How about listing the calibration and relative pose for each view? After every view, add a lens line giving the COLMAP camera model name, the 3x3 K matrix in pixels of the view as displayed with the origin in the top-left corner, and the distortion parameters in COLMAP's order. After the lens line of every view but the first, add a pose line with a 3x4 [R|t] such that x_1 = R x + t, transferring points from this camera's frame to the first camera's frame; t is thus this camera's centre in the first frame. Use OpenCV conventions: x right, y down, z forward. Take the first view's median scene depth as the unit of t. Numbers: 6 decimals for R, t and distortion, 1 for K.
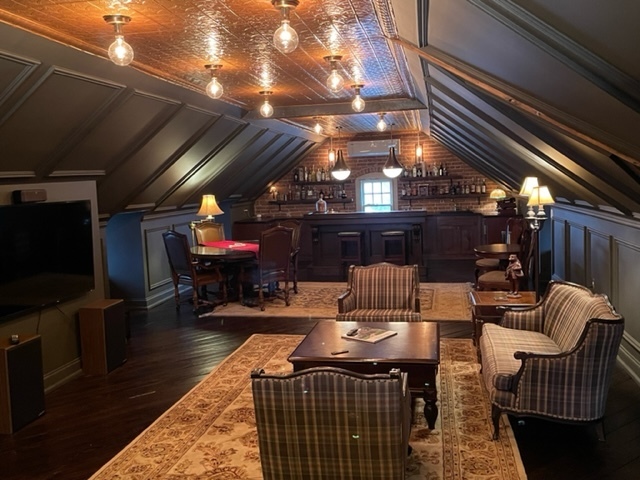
lens RADIAL K [[590.1, 0, 318.4], [0, 590.1, 241.0], [0, 0, 1]] dist [0.061615, 0.000000]
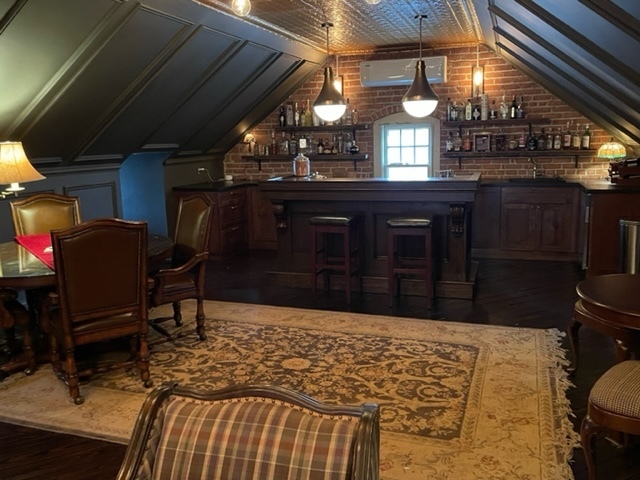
lens RADIAL K [[590.1, 0, 326.2], [0, 590.1, 238.6], [0, 0, 1]] dist [0.061615, 0.000000]
pose [[0.993885, 0.033776, -0.105129, 0.097950], [-0.025995, 0.996880, 0.074527, -0.032606], [0.107318, -0.071339, 0.991662, 0.422527]]
